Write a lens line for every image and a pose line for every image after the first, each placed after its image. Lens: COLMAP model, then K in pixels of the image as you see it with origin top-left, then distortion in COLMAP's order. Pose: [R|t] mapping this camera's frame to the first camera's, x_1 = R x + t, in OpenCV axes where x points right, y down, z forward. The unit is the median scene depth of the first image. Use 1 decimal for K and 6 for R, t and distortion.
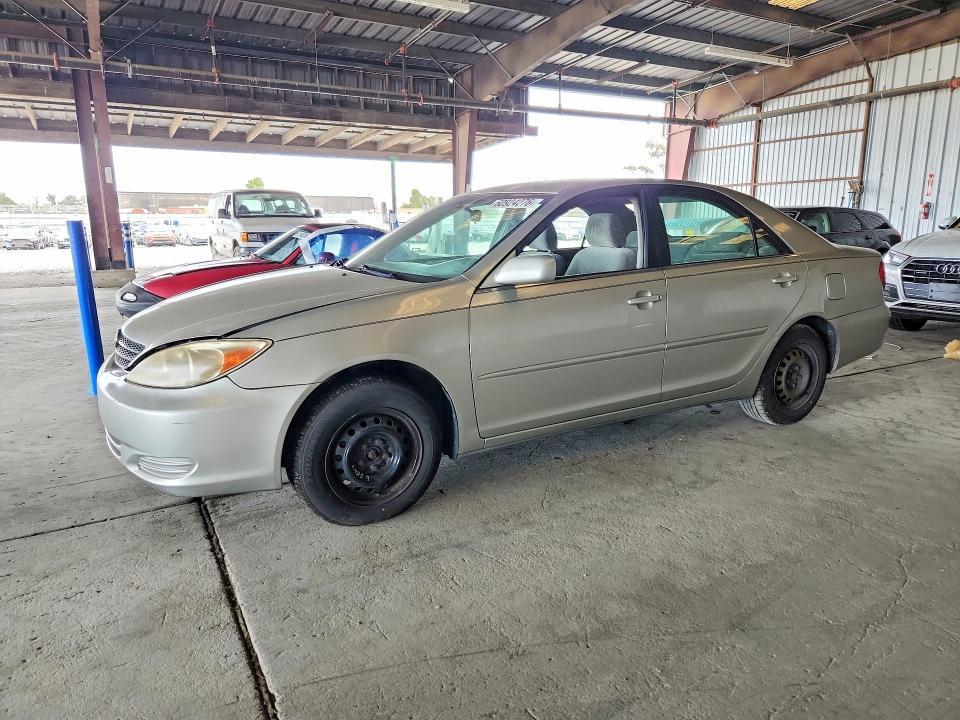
lens RADIAL K [[617.9, 0, 480.0], [0, 617.9, 360.0], [0, 0, 1]] dist [0.003374, -0.002933]
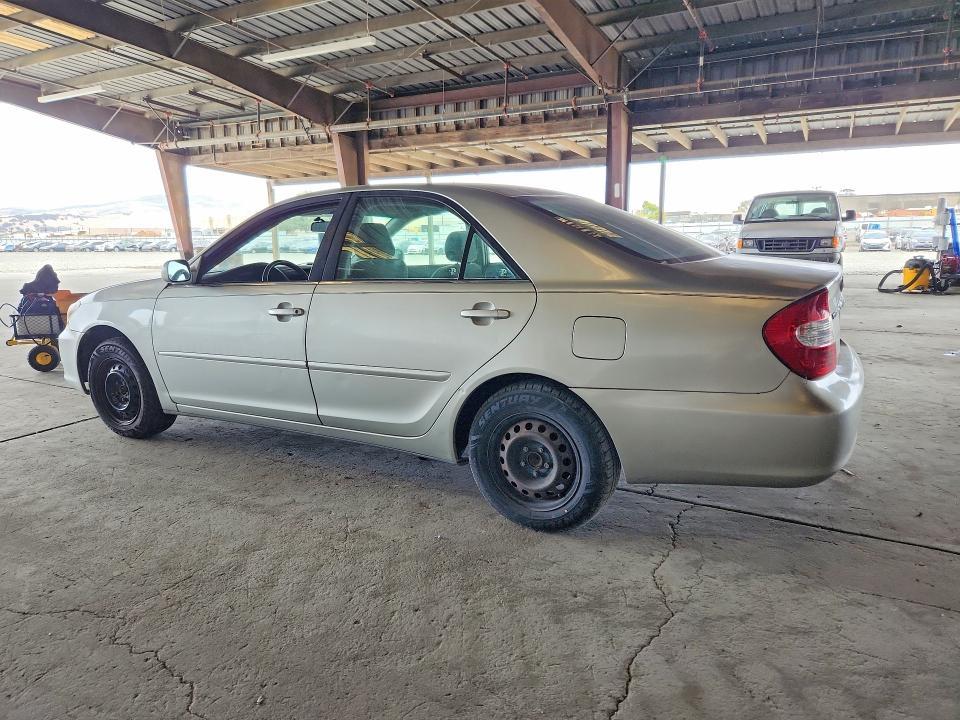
lens RADIAL K [[630.5, 0, 480.0], [0, 630.5, 360.0], [0, 0, 1]] dist [-0.003617, -0.002819]
pose [[0.534798, 0.155875, -0.830478, 0.300394], [-0.164431, 0.983247, 0.078661, -0.036192], [0.828827, 0.094489, 0.551469, 0.165565]]
